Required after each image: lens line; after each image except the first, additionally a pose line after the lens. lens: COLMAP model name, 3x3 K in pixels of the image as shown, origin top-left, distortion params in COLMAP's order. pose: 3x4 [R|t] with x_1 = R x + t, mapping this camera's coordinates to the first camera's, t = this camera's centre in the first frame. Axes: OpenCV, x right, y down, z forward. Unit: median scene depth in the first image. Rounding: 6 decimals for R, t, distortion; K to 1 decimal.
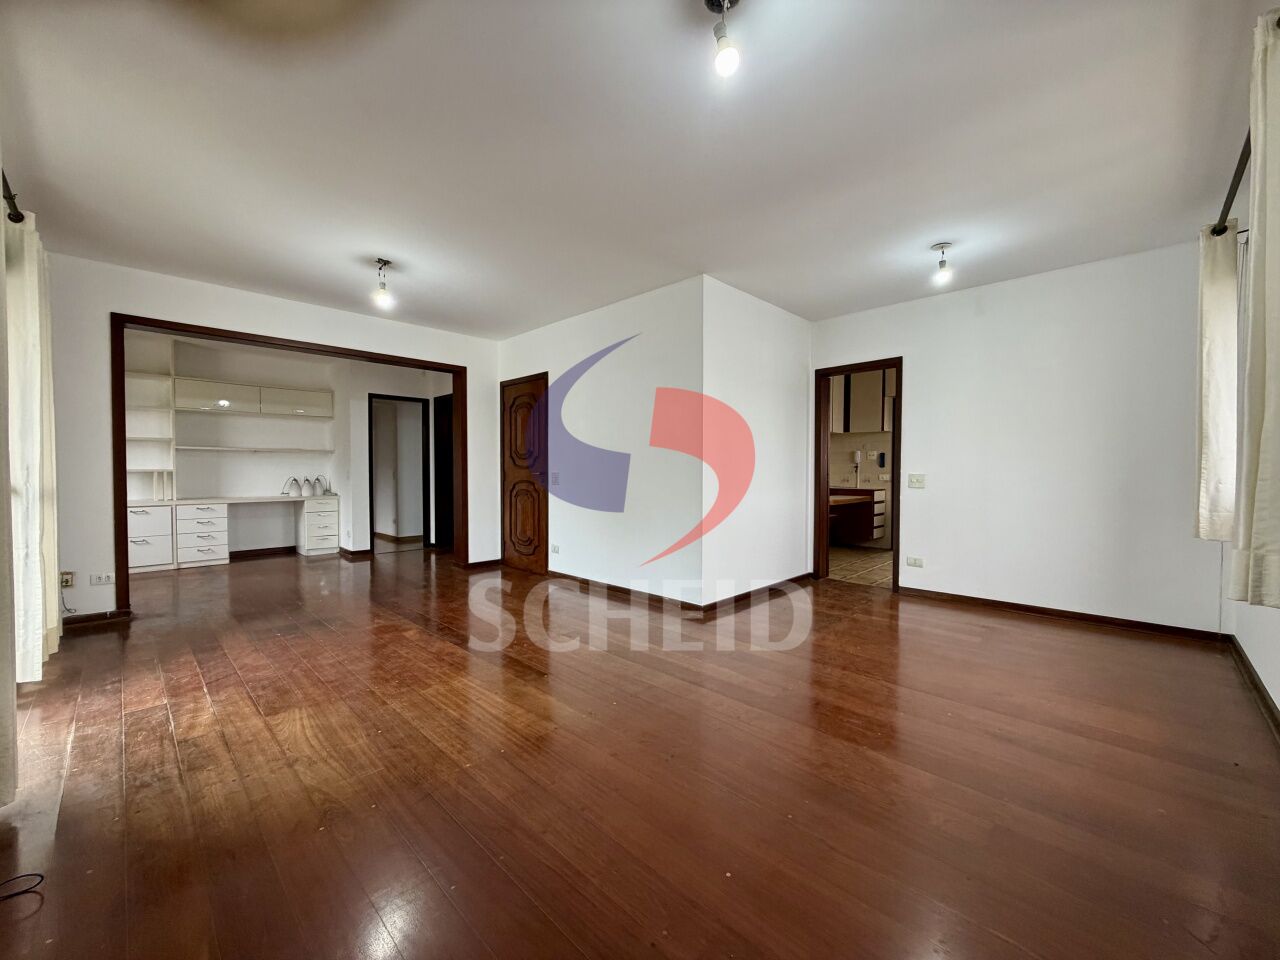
lens RADIAL K [[510.8, 0, 640.0], [0, 510.8, 480.0], [0, 0, 1]] dist [-0.001761, -0.000210]
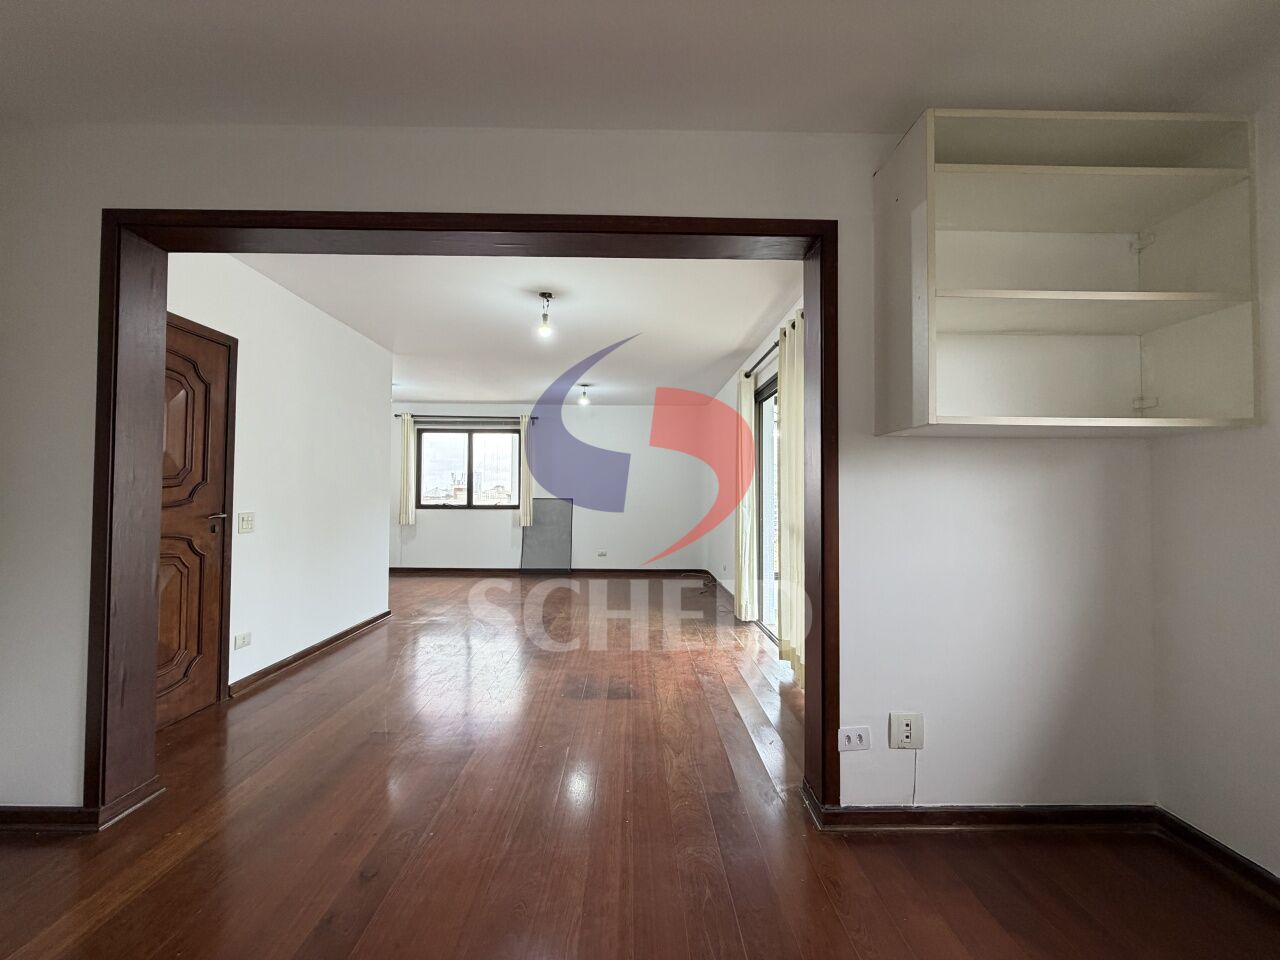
lens RADIAL K [[510.8, 0, 640.0], [0, 510.8, 480.0], [0, 0, 1]] dist [-0.001761, -0.000210]
pose [[-0.707413, 0.008387, 0.706751, -0.921421], [0.007018, 0.999964, -0.004842, -0.047529], [-0.706766, 0.001534, -0.707446, 1.096412]]
